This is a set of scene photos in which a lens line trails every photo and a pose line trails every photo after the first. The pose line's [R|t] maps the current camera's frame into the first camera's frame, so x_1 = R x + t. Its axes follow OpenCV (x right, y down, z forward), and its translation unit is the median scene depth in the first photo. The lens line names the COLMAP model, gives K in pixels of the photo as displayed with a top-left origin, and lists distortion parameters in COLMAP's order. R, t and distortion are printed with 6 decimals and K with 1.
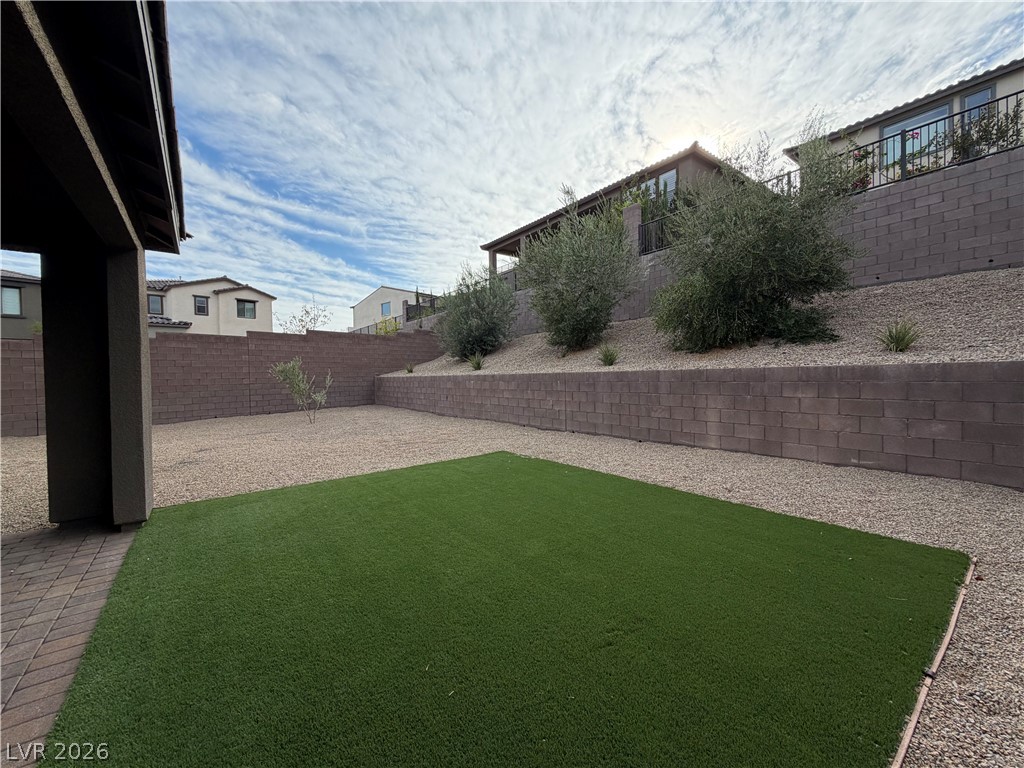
lens RADIAL K [[408.9, 0, 513.1], [0, 408.9, 386.5], [0, 0, 1]] dist [-0.001601, 0.000748]
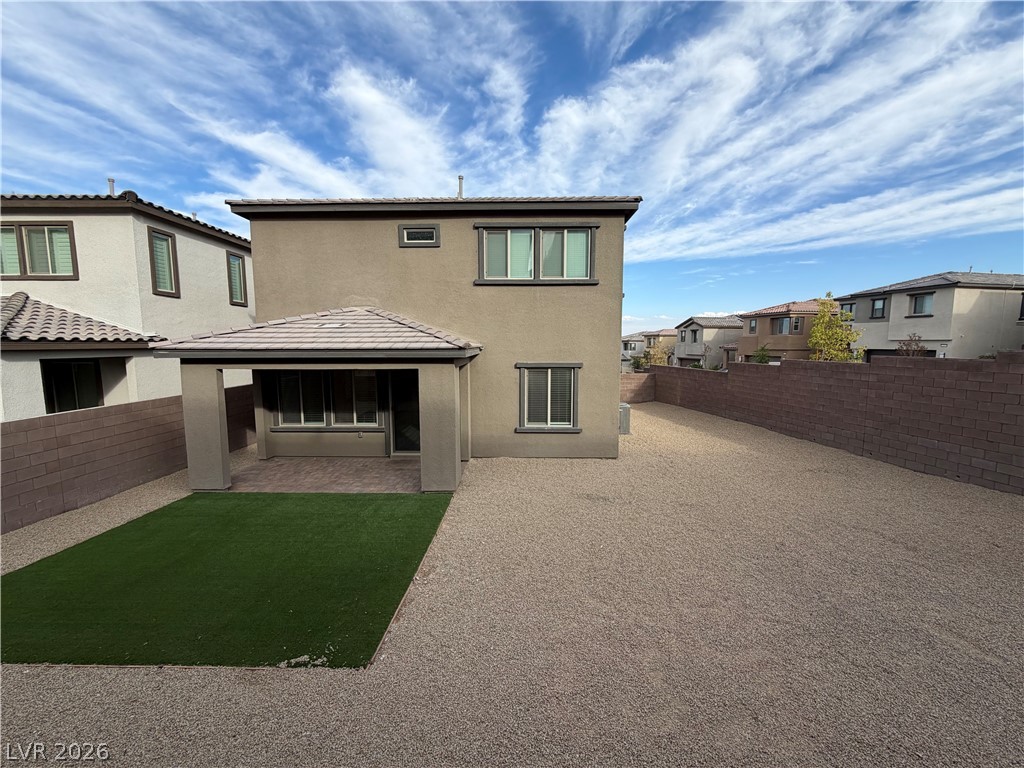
lens RADIAL K [[408.9, 0, 516.7], [0, 408.9, 384.5], [0, 0, 1]] dist [-0.001601, 0.000748]
pose [[-0.614040, 0.098480, -0.783107, 0.152725], [-0.010849, 0.991039, 0.133135, -0.177797], [0.789201, 0.090246, -0.607469, 0.885153]]
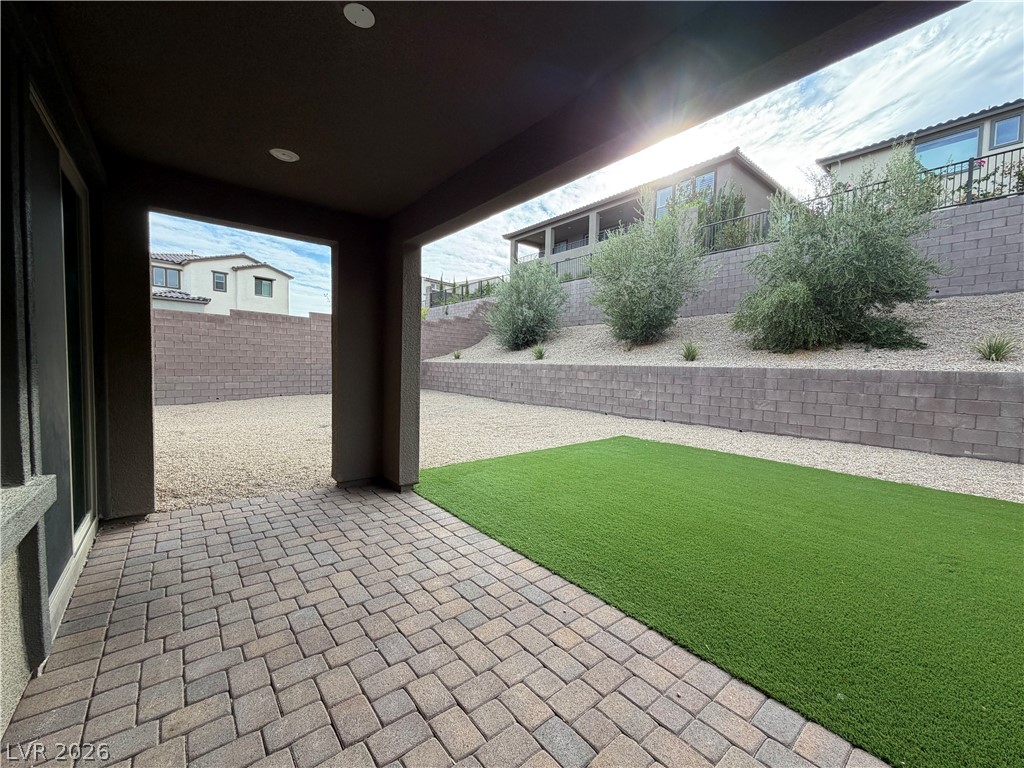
lens RADIAL K [[408.9, 0, 513.0], [0, 408.9, 386.0], [0, 0, 1]] dist [-0.001601, 0.000748]
pose [[0.998579, 0.037371, 0.038000, -0.224624], [-0.038350, 0.998942, 0.025379, 0.004485], [-0.037011, -0.026800, 0.998955, -0.053031]]
